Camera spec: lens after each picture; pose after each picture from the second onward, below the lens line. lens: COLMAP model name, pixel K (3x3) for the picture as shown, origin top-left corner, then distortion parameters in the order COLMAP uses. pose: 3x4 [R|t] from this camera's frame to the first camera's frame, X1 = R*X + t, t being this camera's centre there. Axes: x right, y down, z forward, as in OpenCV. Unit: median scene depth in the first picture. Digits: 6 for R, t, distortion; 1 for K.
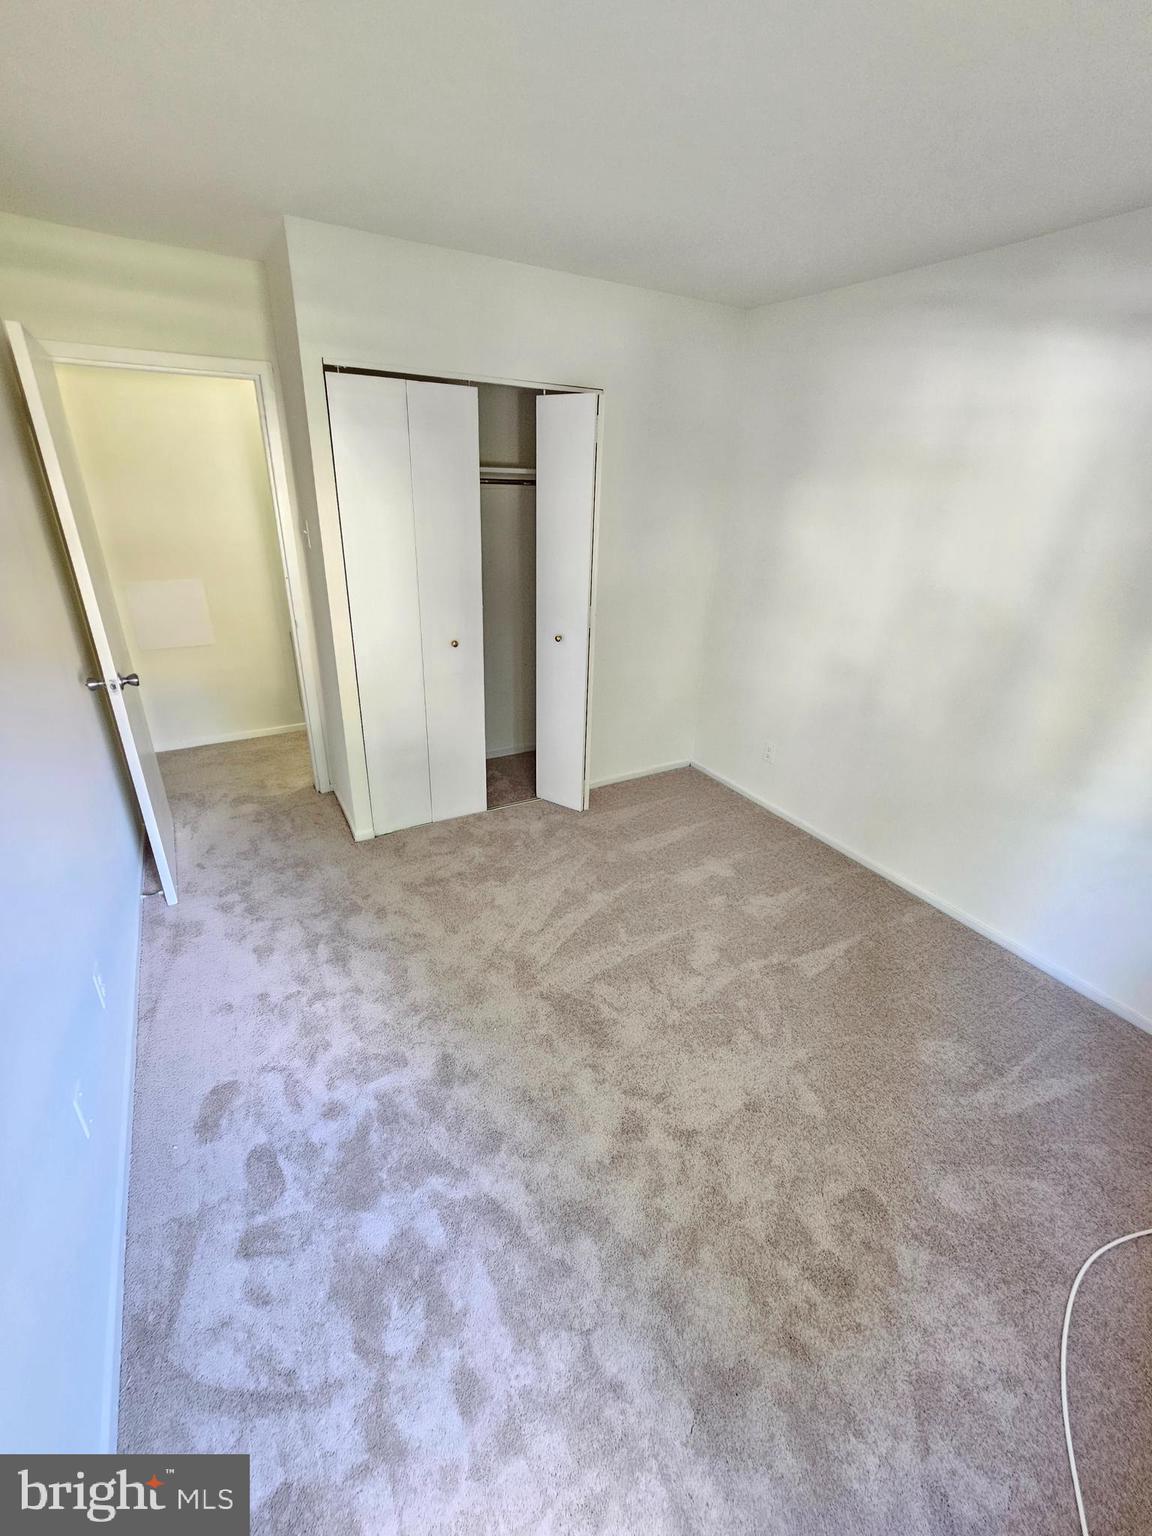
lens RADIAL K [[630.4, 0, 569.1], [0, 630.4, 759.3], [0, 0, 1]] dist [-0.003691, -0.000257]
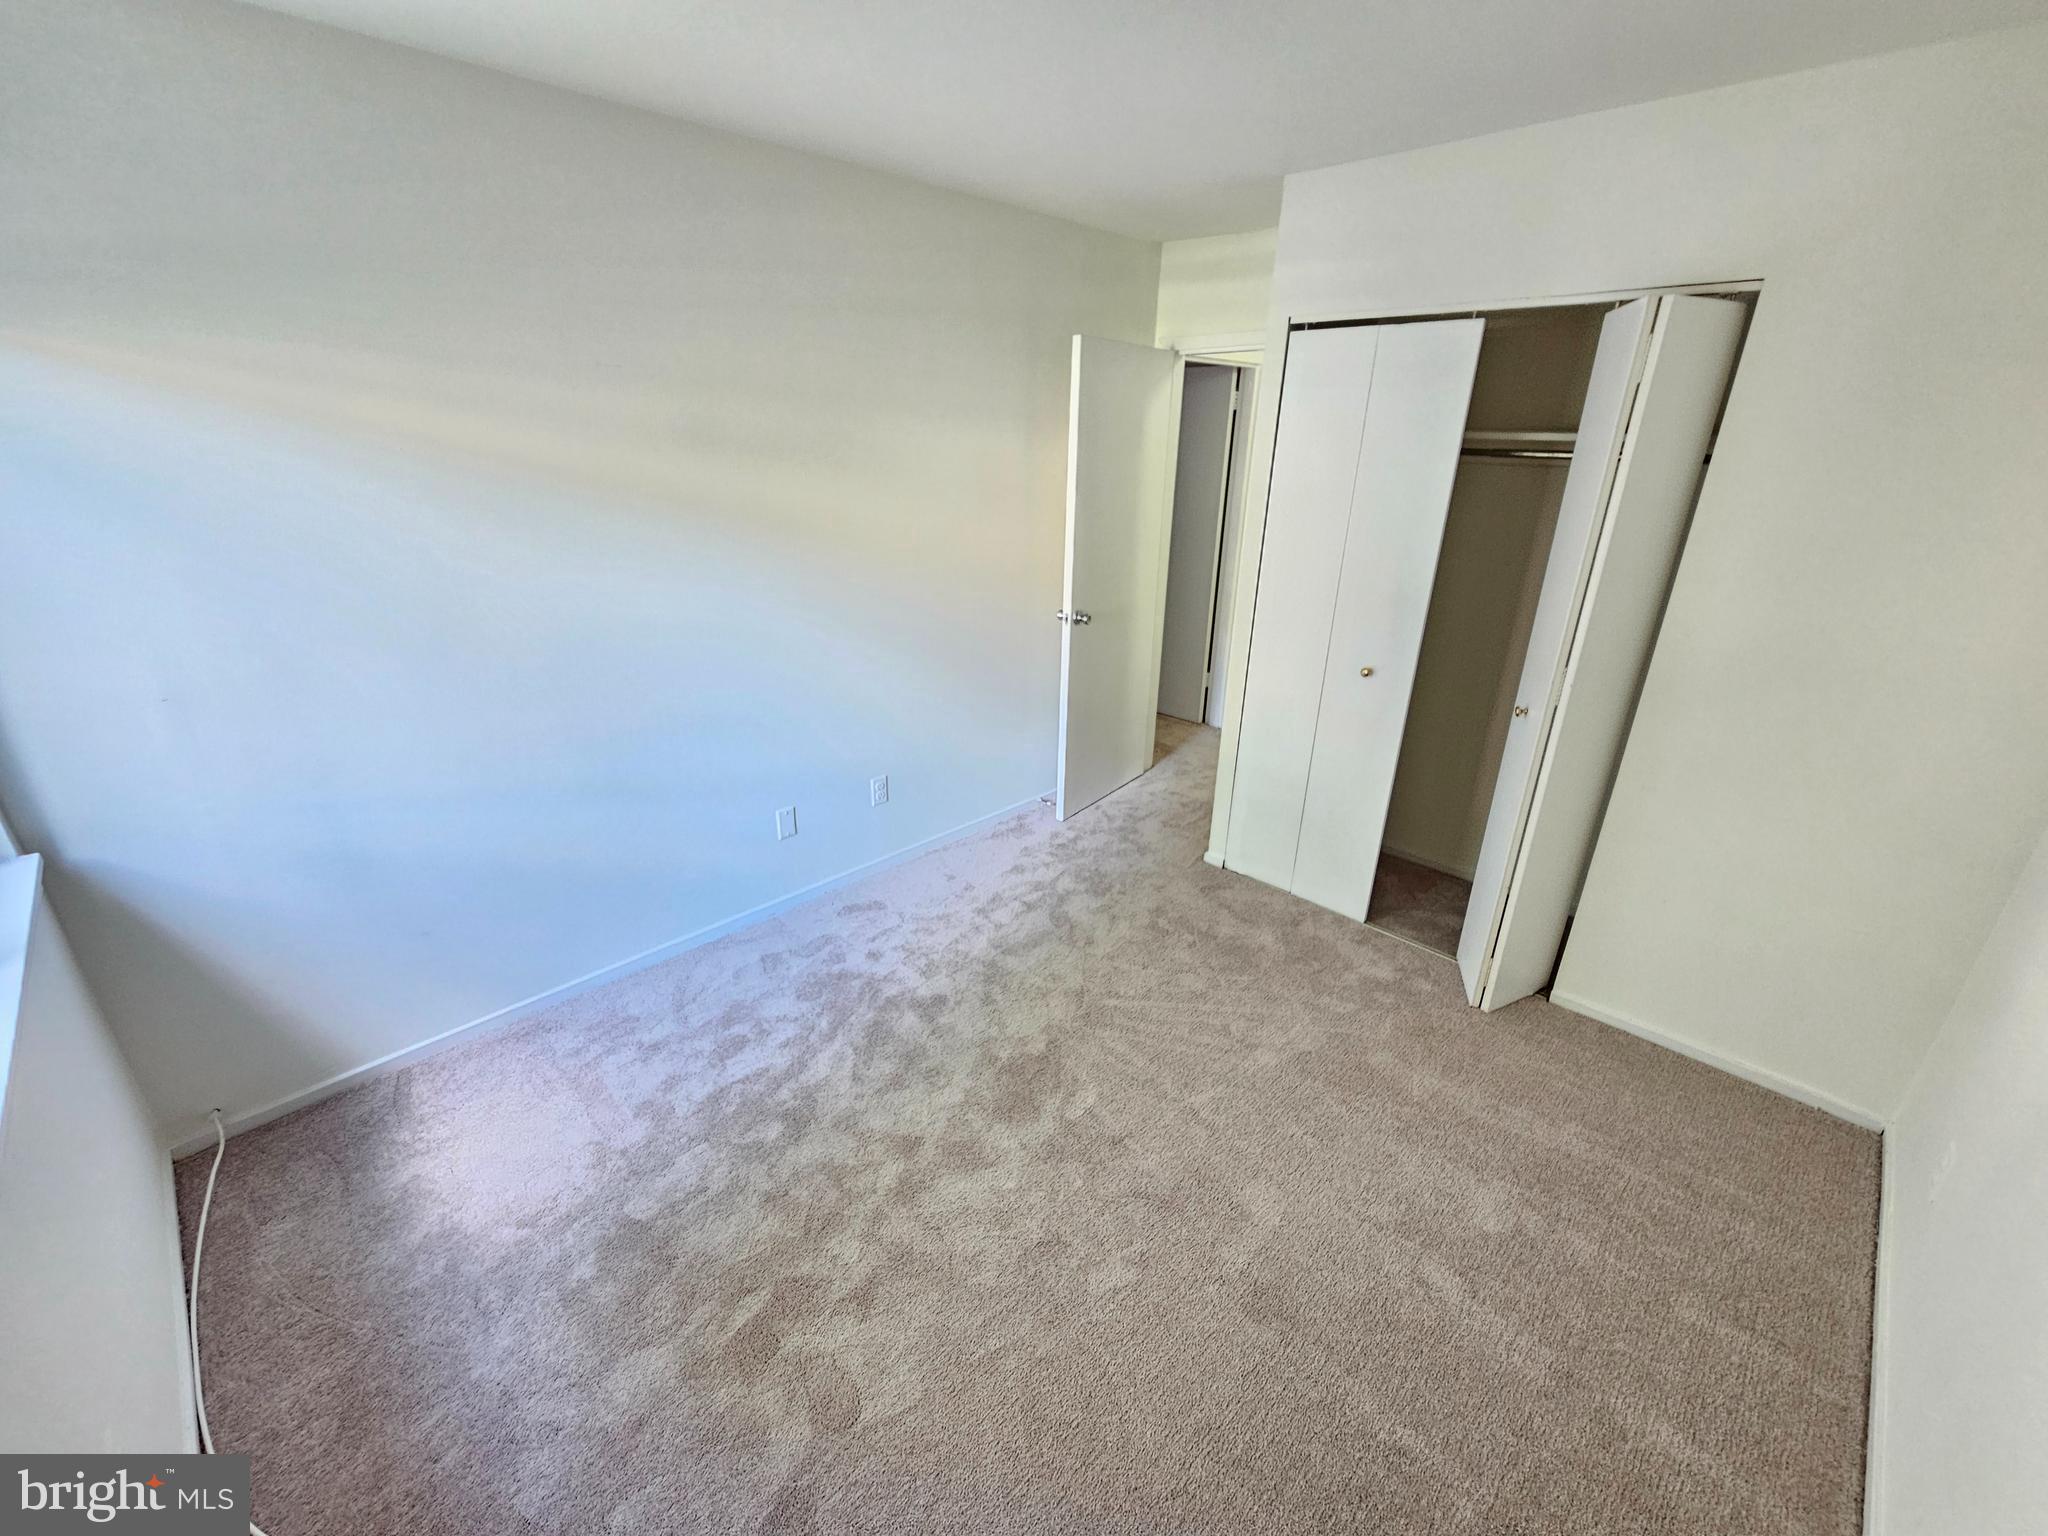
lens RADIAL K [[840.5, 0, 1011.8], [0, 840.5, 771.4], [0, 0, 1]] dist [-0.003691, -0.000257]
pose [[0.263740, 0.333950, -0.904941, 0.771490], [-0.398085, 0.892221, 0.213237, -0.154113], [0.878618, 0.304004, 0.368255, 0.395991]]
